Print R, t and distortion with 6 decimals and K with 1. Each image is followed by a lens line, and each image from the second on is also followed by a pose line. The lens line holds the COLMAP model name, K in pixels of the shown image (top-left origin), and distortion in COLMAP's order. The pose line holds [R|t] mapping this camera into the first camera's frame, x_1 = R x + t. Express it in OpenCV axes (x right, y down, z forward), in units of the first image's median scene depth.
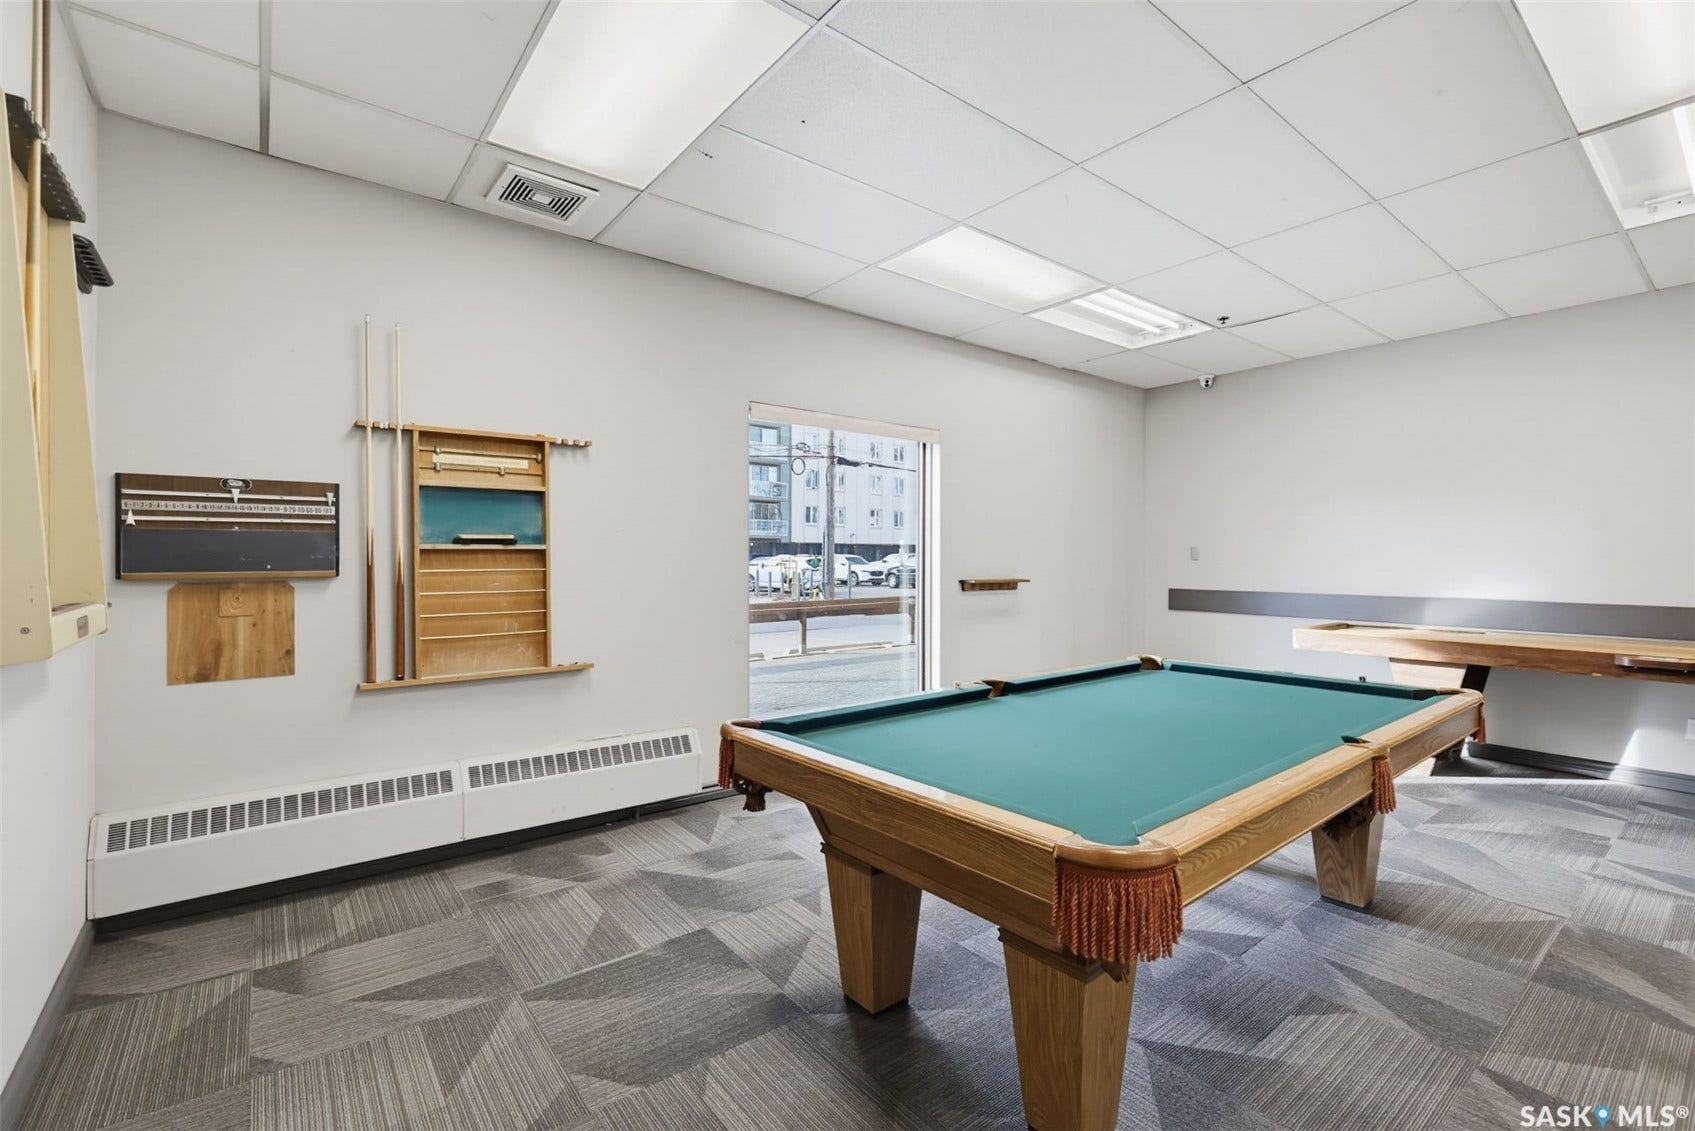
lens RADIAL K [[737.2, 0, 854.7], [0, 737.2, 554.7], [0, 0, 1]] dist [0.002332, 0.000627]
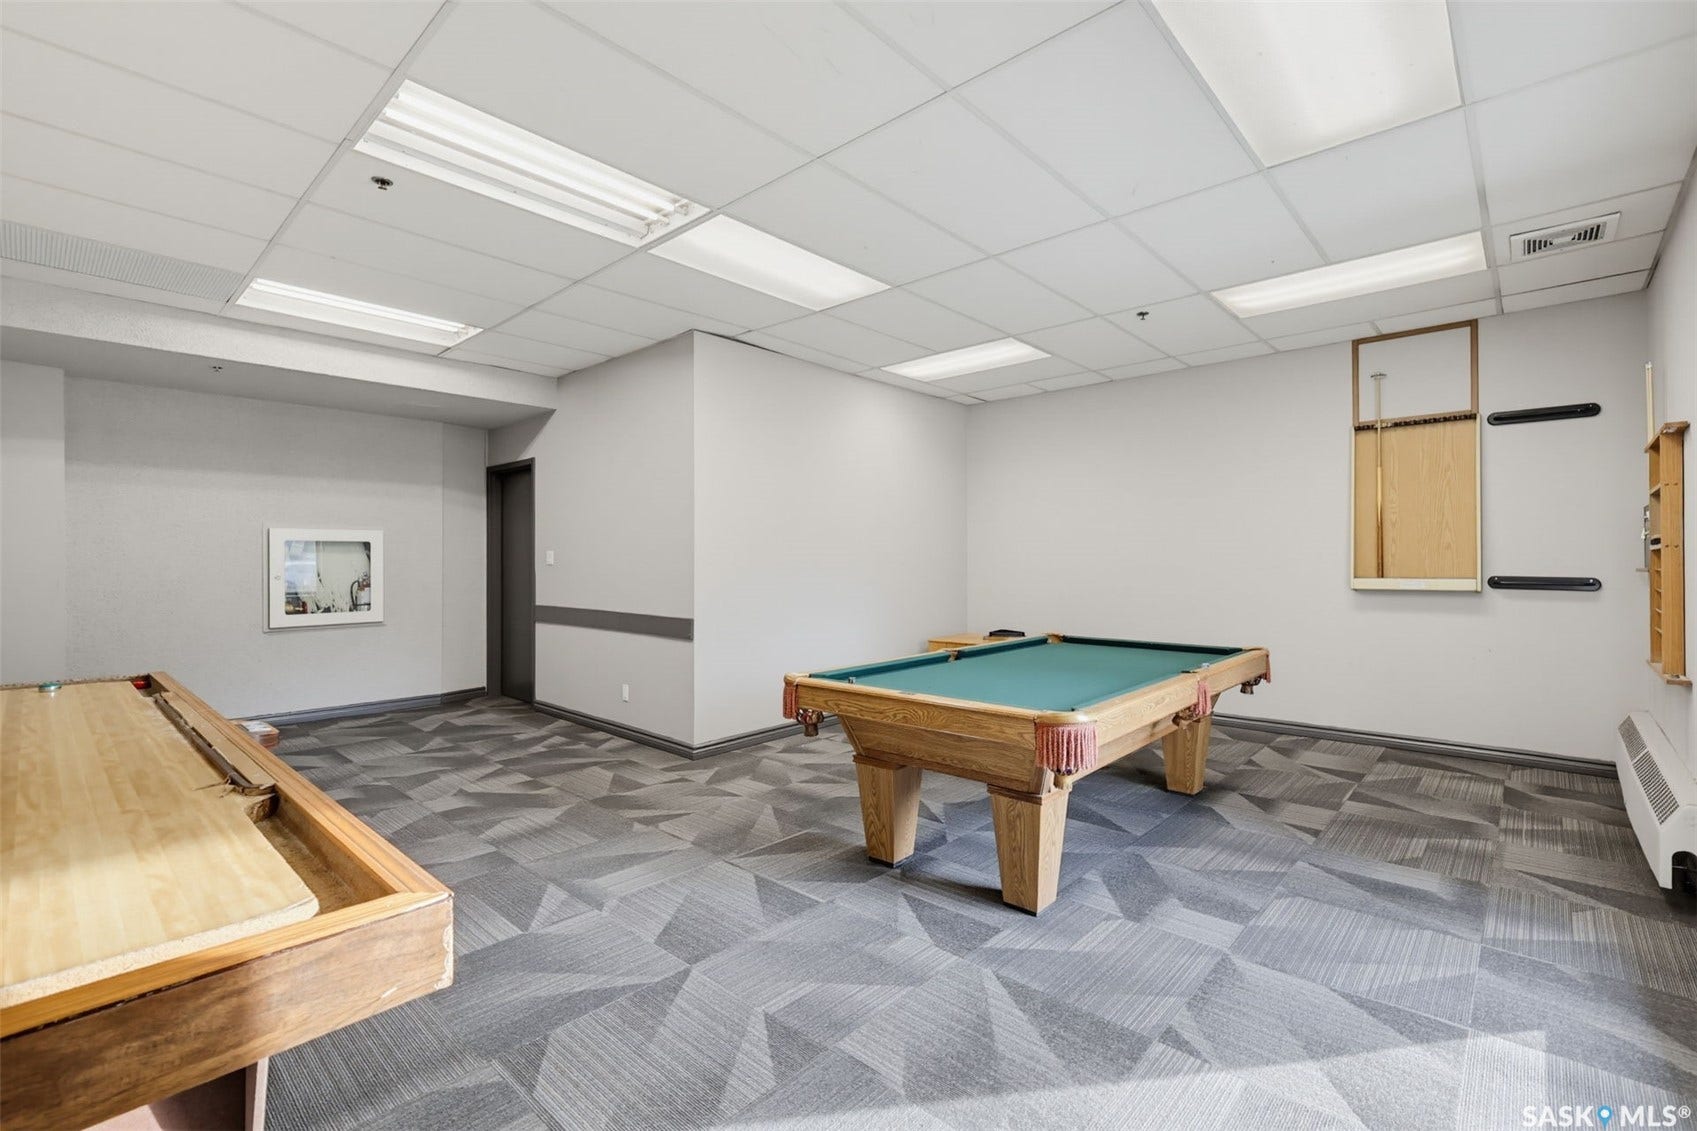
lens RADIAL K [[762.8, 0, 849.1], [0, 762.8, 564.5], [0, 0, 1]] dist [-0.000700, -0.000062]
pose [[-0.988333, 0.003314, -0.152275, 0.846742], [0.004303, 0.999972, -0.006167, 0.017046], [0.152250, -0.006750, -0.988319, 2.018028]]
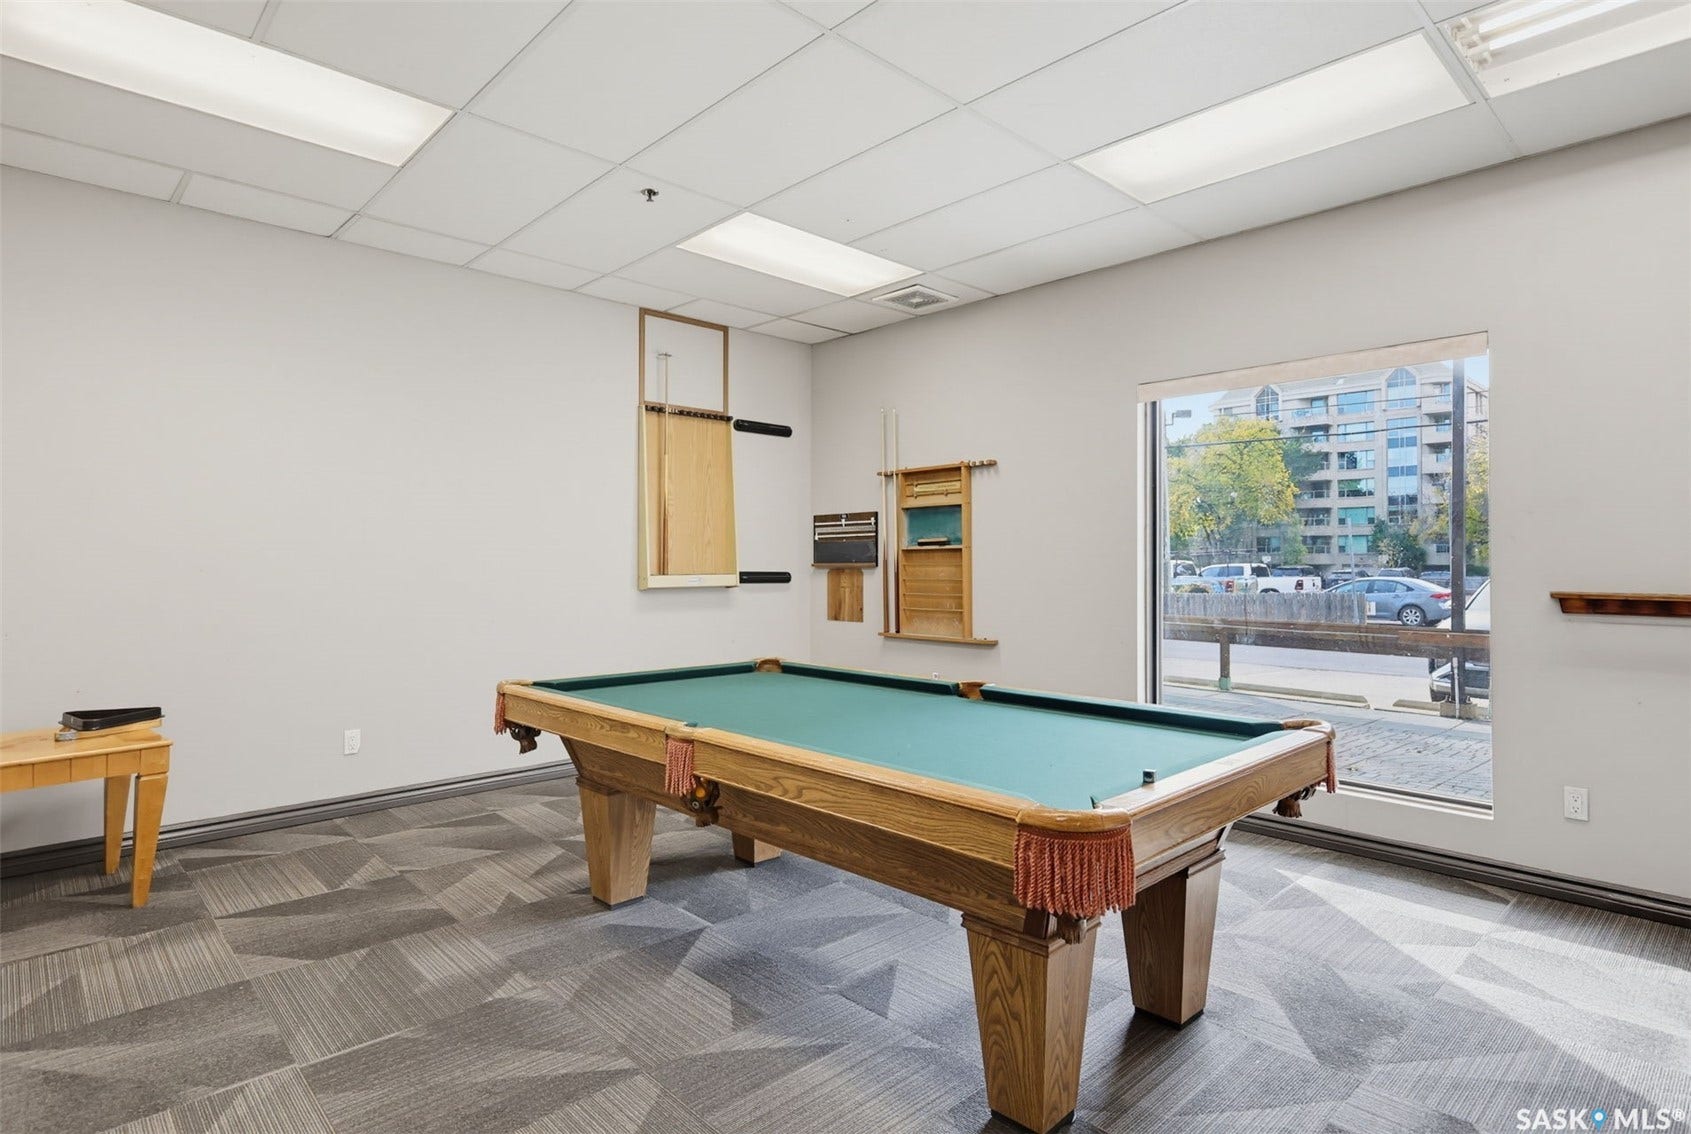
lens RADIAL K [[898.2, 0, 863.2], [0, 898.2, 555.2], [0, 0, 1]] dist [0.000842, 0.000449]
pose [[0.099926, -0.006130, -0.994976, 1.290773], [0.008032, 0.999953, -0.005354, 0.013539], [0.994962, -0.007456, 0.099970, 0.739668]]
